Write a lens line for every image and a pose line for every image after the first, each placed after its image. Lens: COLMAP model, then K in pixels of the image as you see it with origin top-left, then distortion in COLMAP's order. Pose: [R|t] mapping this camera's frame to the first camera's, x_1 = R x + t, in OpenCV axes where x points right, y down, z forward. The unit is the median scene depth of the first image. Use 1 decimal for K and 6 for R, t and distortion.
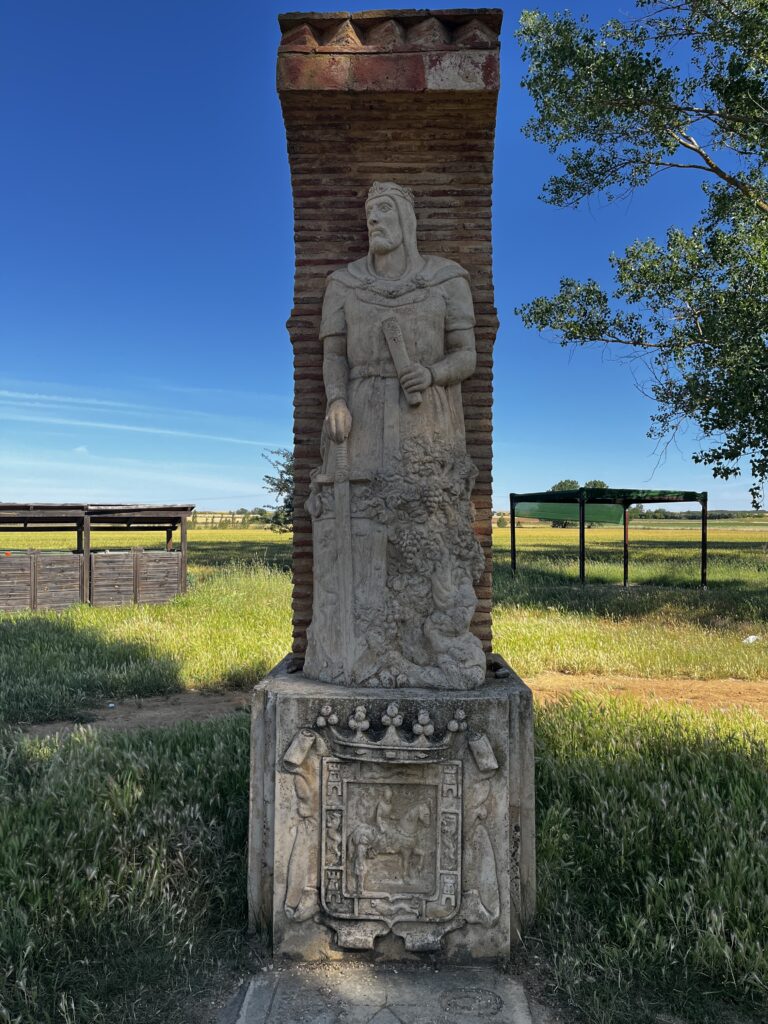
lens RADIAL K [[753.8, 0, 384.2], [0, 753.8, 507.8], [0, 0, 1]] dist [0.021857, -0.000474]
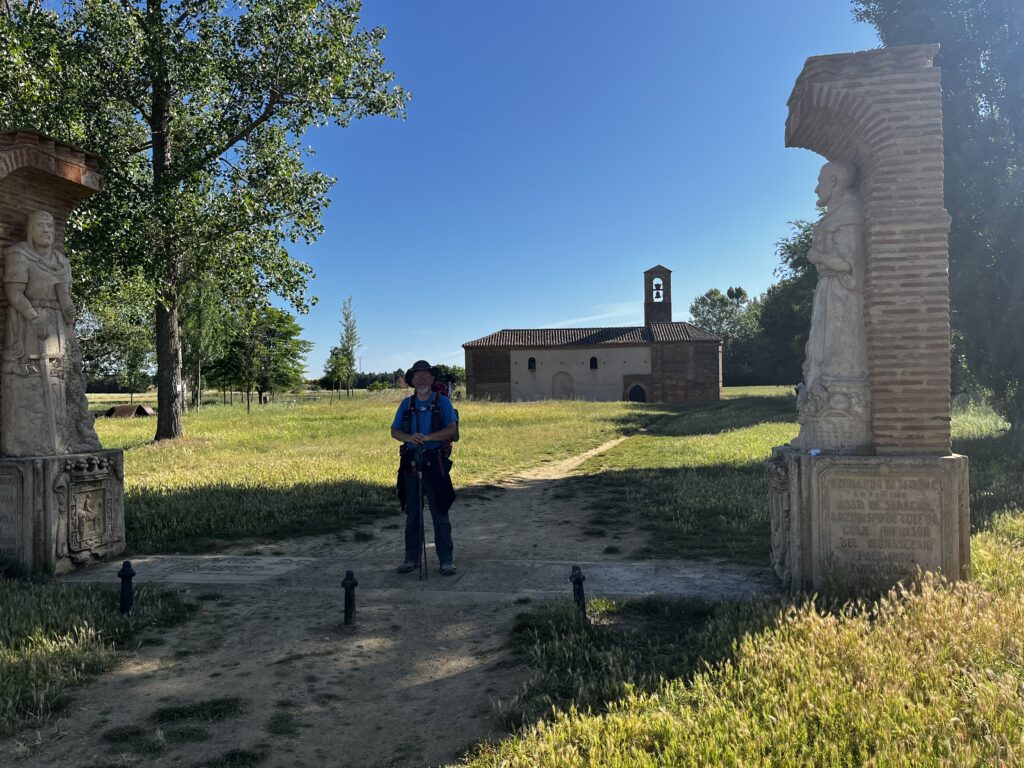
lens RADIAL K [[753.8, 0, 511.9], [0, 753.8, 382.2], [0, 0, 1]] dist [0.021857, -0.000474]
pose [[0.145192, 0.002046, 0.989401, -2.118049], [-0.013448, 0.999910, -0.000094, 0.013374], [-0.989312, -0.013292, 0.145206, -0.619803]]
